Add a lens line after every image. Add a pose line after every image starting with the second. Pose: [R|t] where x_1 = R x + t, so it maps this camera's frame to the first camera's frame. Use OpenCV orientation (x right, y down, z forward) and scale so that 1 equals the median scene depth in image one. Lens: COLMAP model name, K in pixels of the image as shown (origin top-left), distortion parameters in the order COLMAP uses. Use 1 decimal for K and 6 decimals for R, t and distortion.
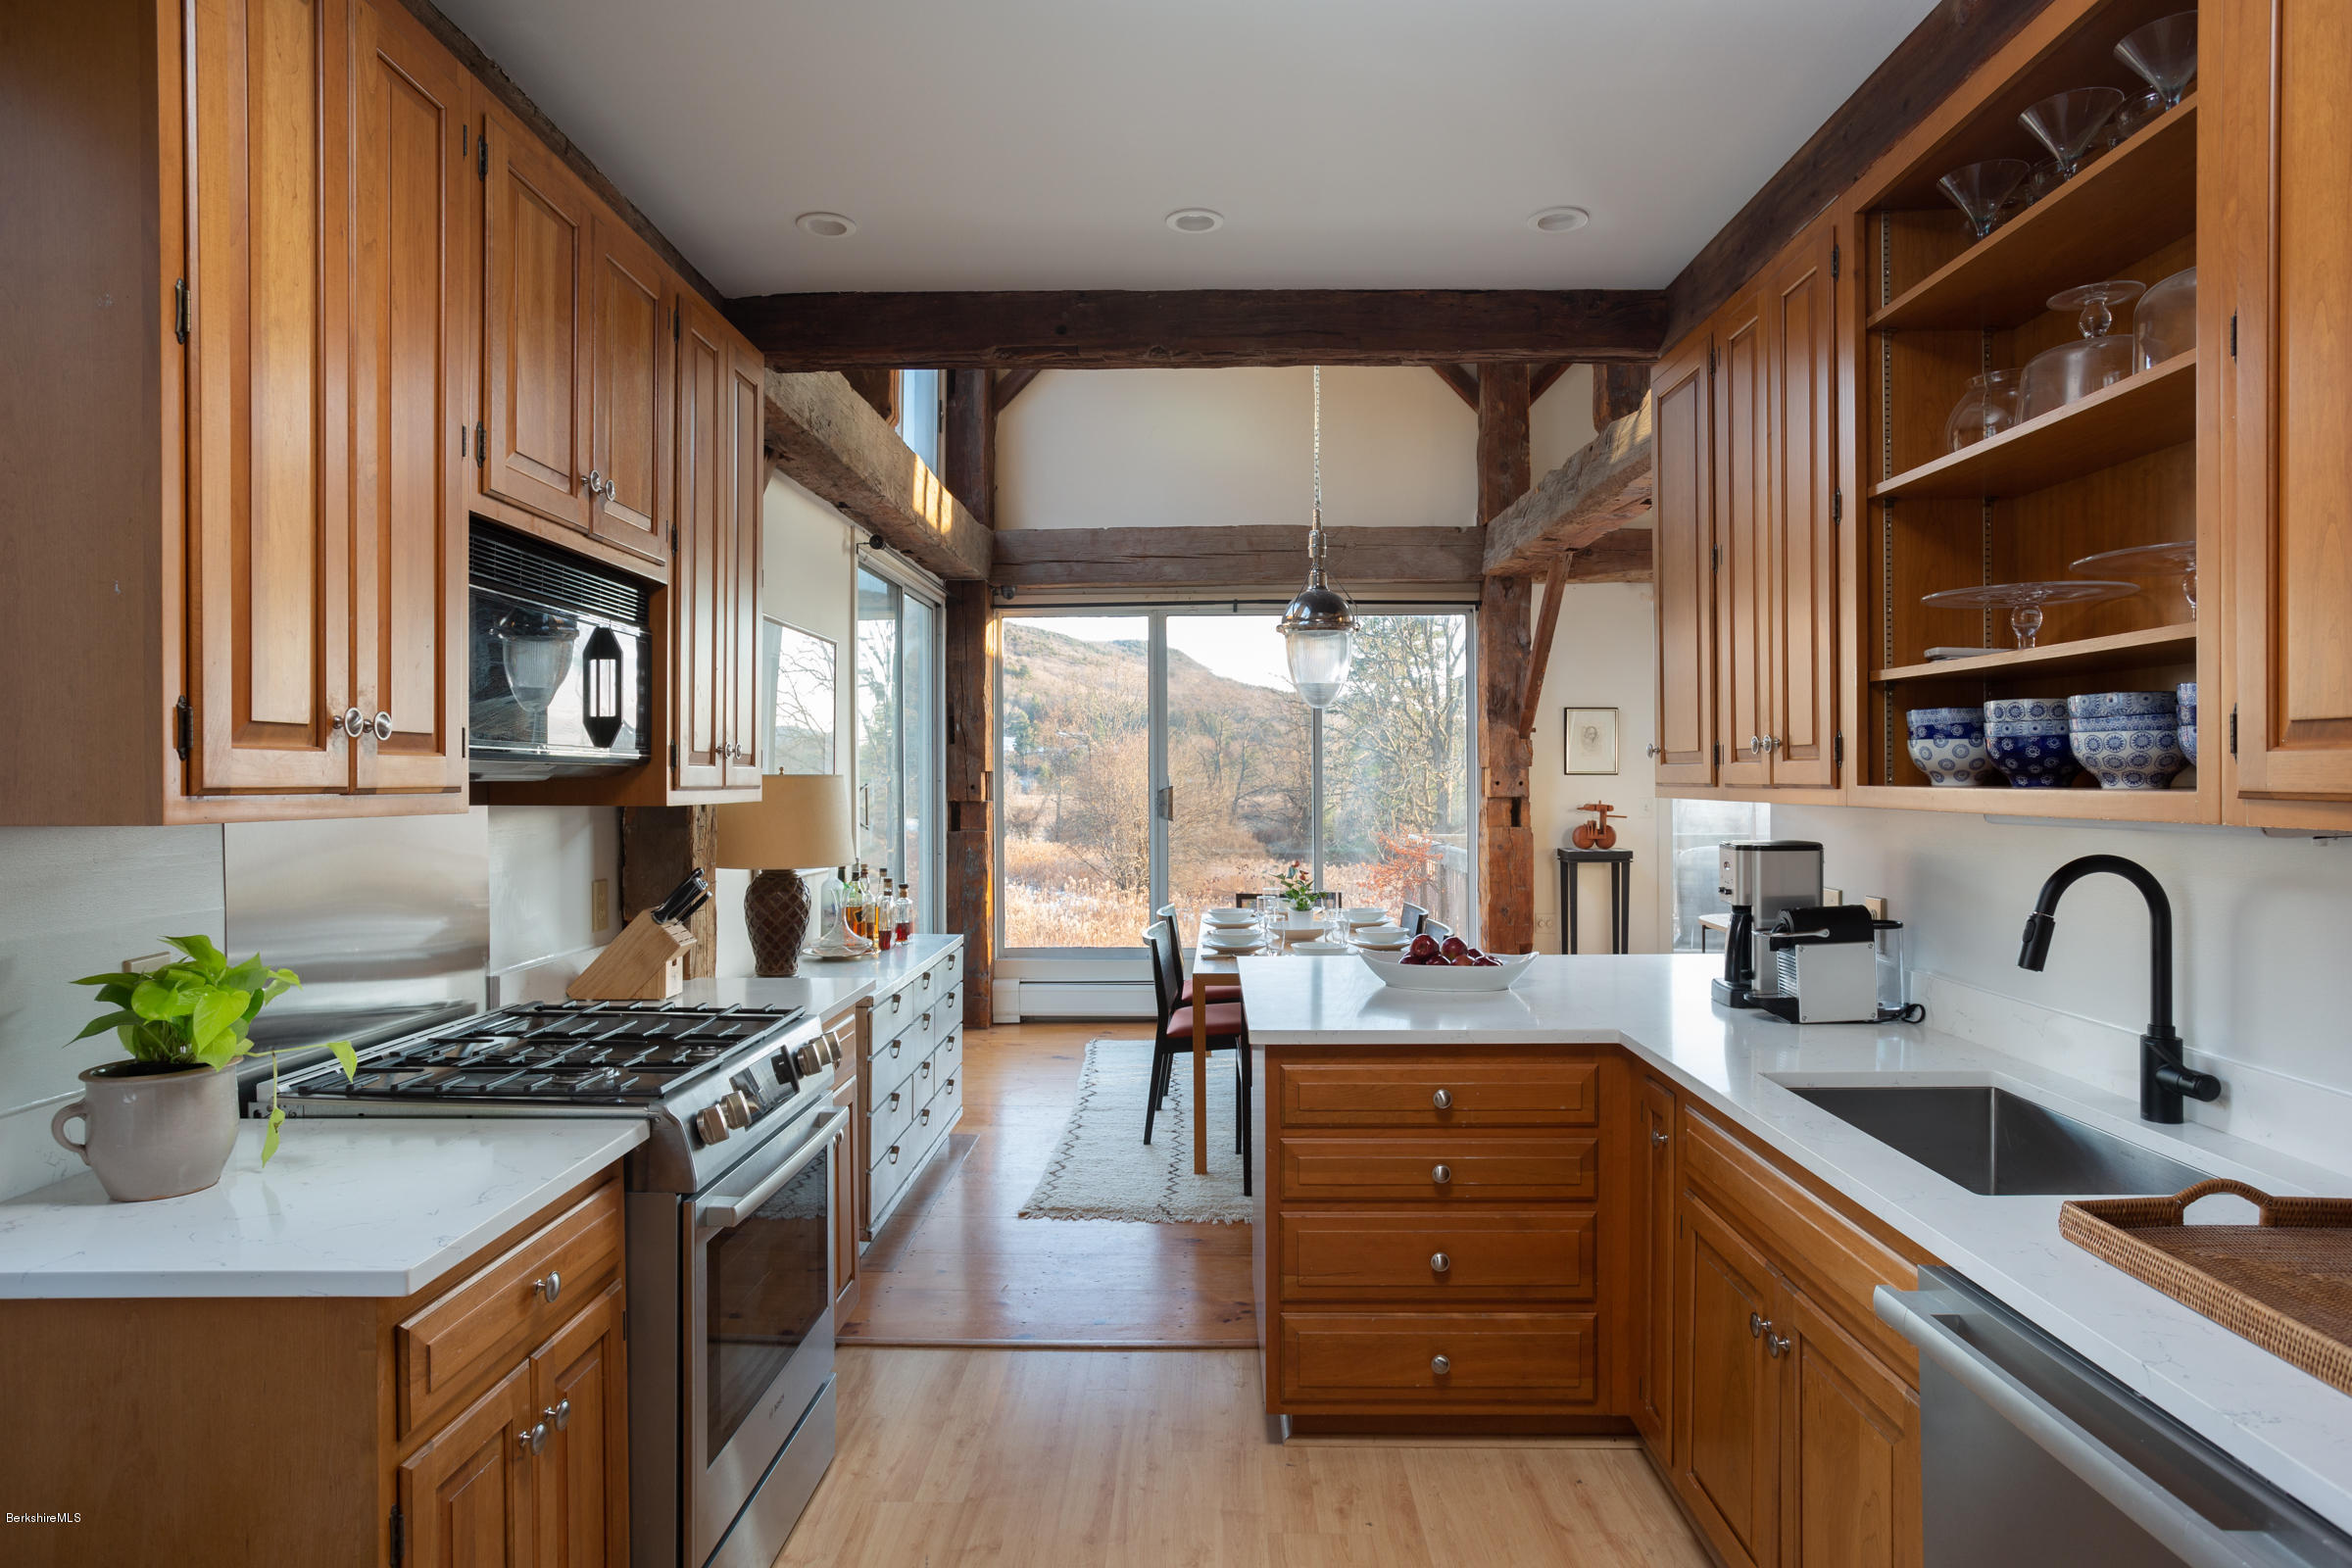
lens RADIAL K [[2745.1, 0, 1177.8], [0, 2745.1, 780.6], [0, 0, 1]] dist [-0.095530, 0.000000]
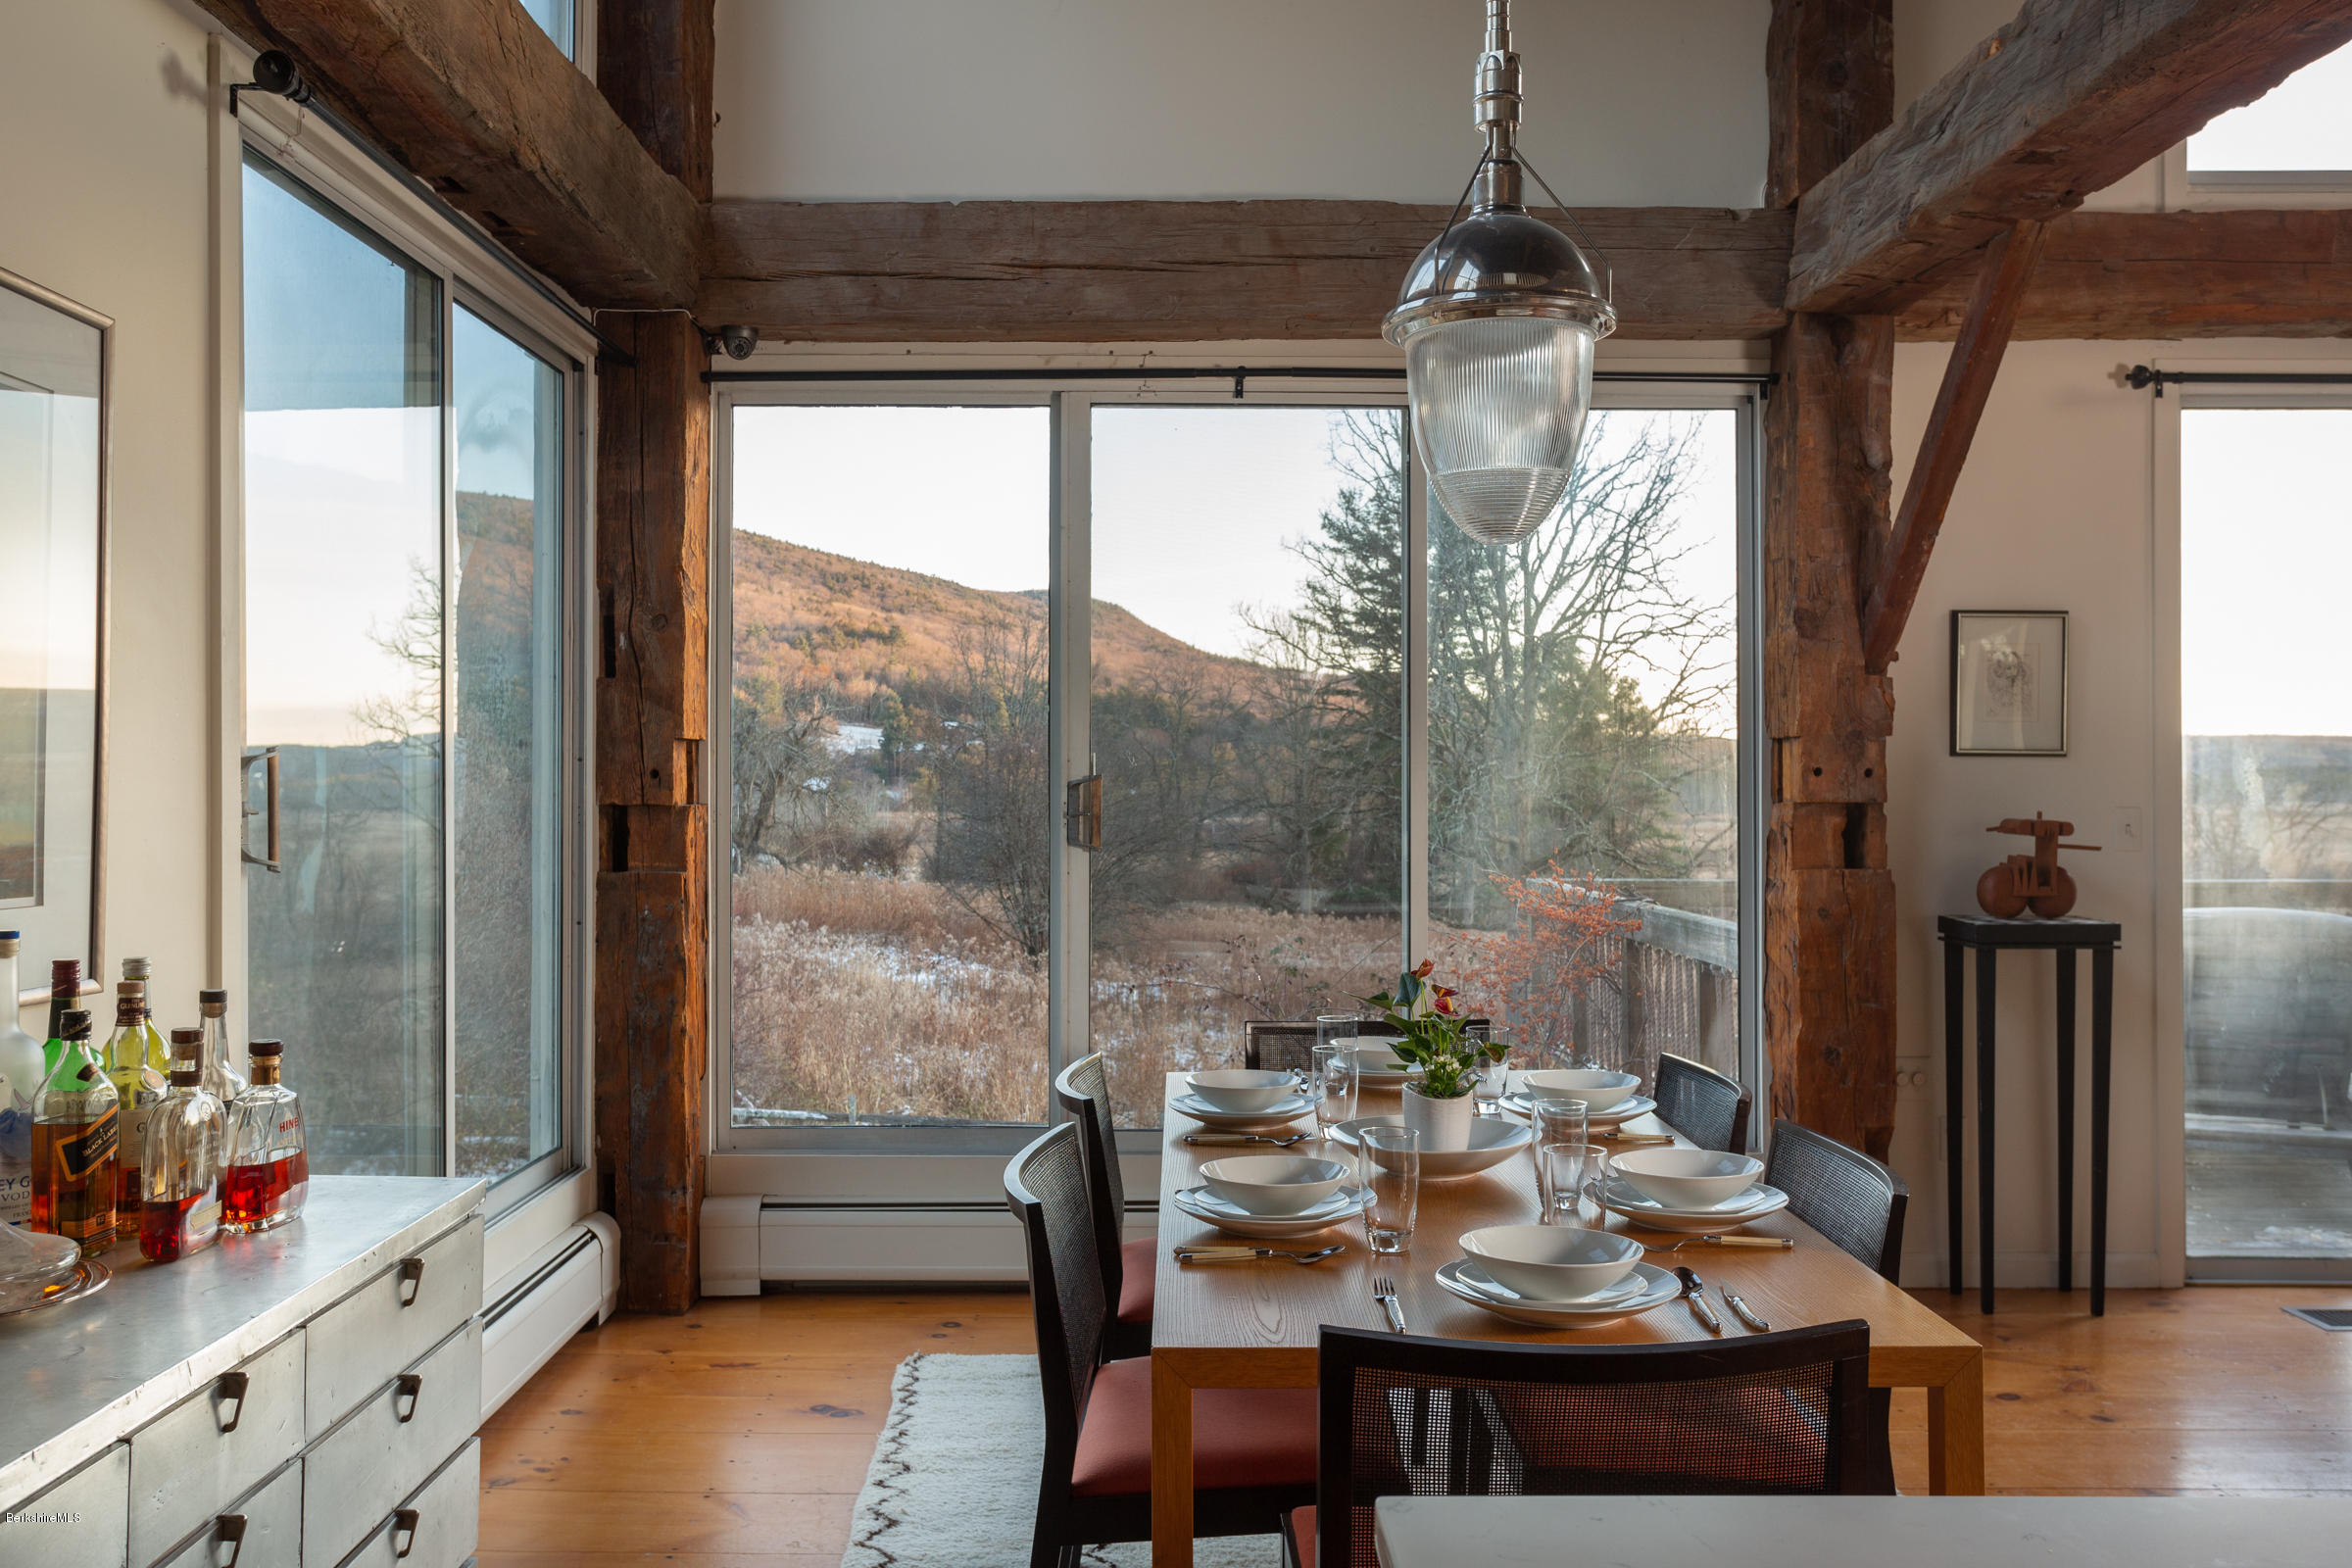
lens RADIAL K [[2745.1, 0, 1169.9], [0, 2745.1, 791.0], [0, 0, 1]] dist [-0.095530, 0.000000]
pose [[0.999806, 0.005297, 0.018986, 0.001012], [-0.005165, 0.999962, -0.007006, 0.007823], [-0.019022, 0.006907, 0.999795, 0.550461]]
